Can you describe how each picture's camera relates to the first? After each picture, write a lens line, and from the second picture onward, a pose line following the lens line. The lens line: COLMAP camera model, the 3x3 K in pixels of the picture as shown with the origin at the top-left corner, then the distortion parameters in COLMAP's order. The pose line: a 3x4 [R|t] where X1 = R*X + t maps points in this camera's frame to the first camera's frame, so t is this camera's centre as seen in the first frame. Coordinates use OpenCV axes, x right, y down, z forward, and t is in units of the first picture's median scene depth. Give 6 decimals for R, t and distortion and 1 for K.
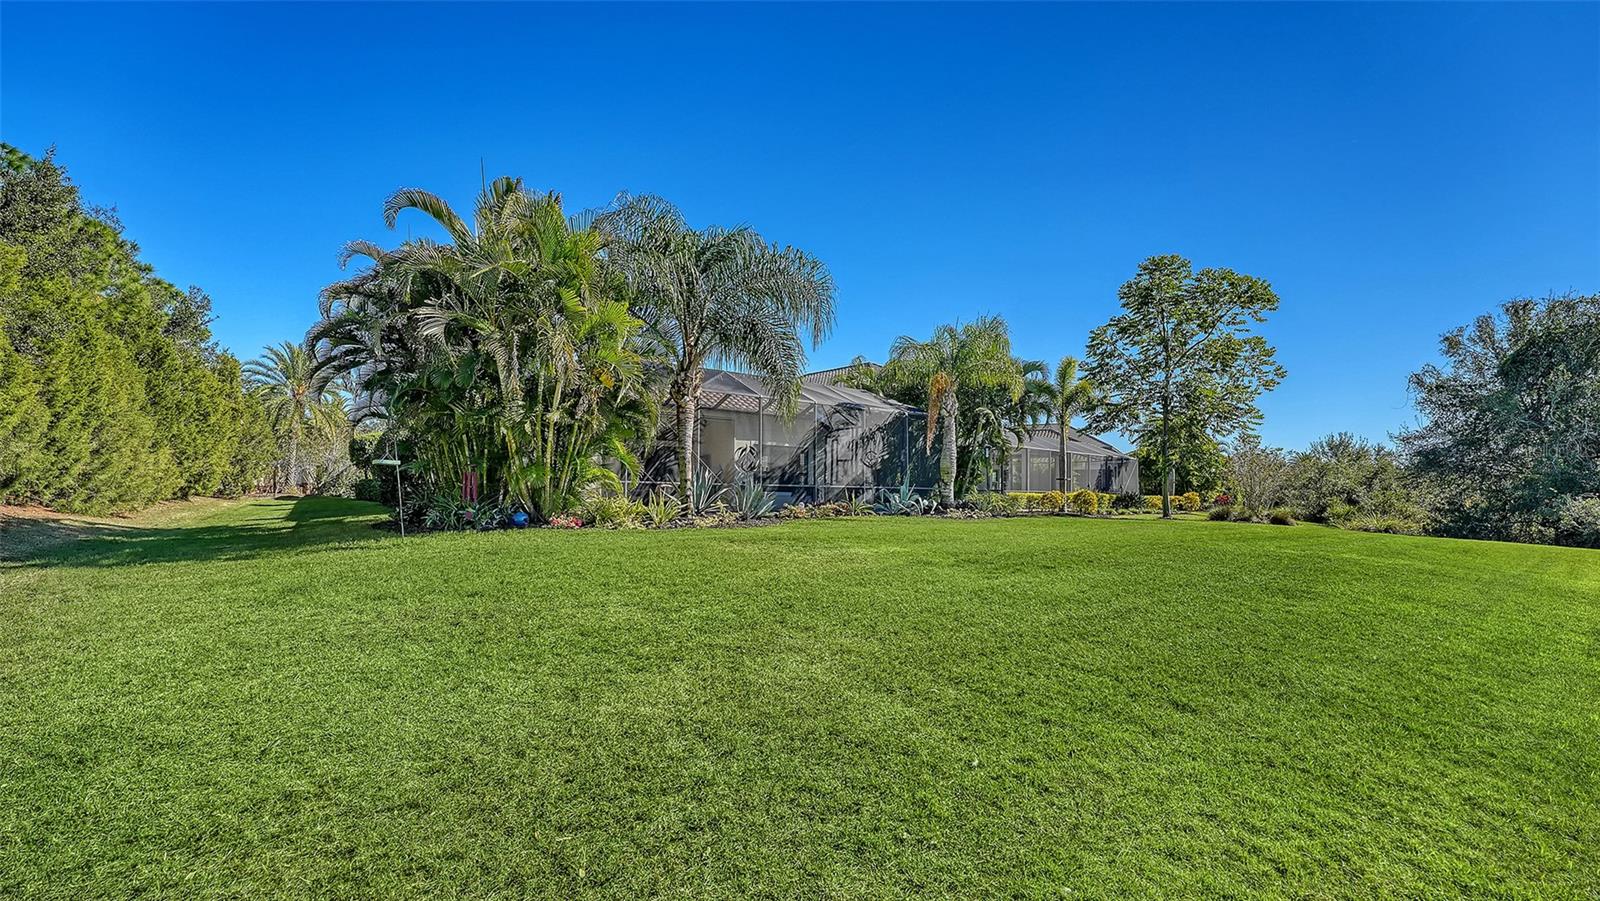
lens RADIAL K [[608.3, 0, 800.0], [0, 608.3, 450.5], [0, 0, 1]] dist [-0.013098, -0.000061]
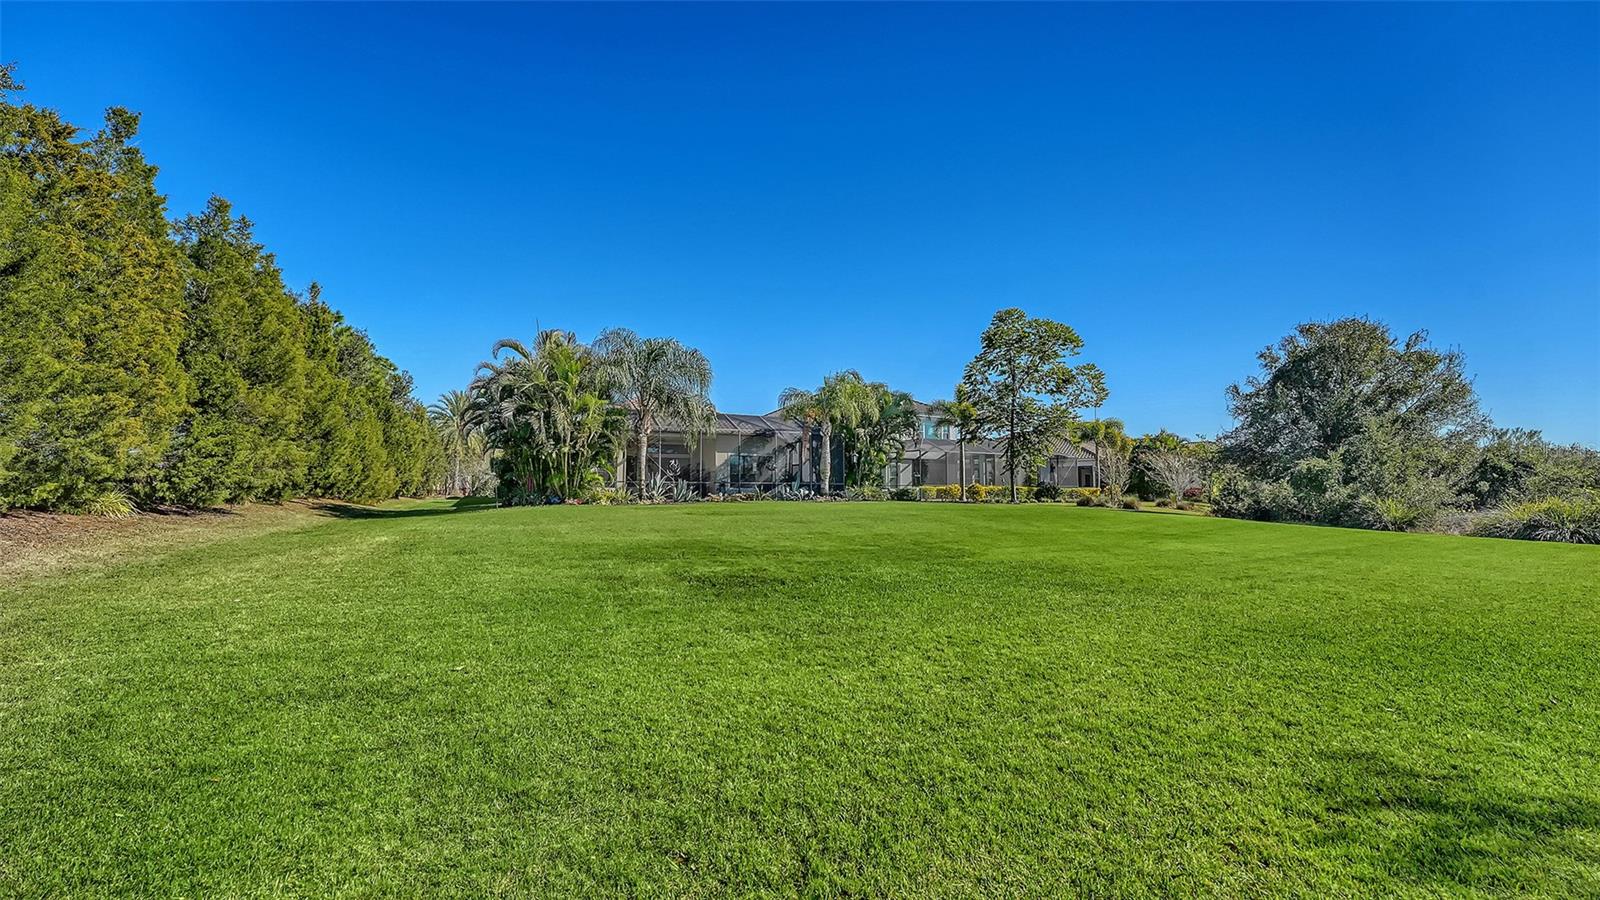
lens RADIAL K [[645.8, 0, 802.2], [0, 645.8, 425.5], [0, 0, 1]] dist [-0.031175, 0.004973]
pose [[0.977754, -0.034436, -0.206907, 0.513358], [0.026290, 0.998772, -0.041993, -0.015743], [0.208099, 0.035619, 0.977459, -0.589382]]
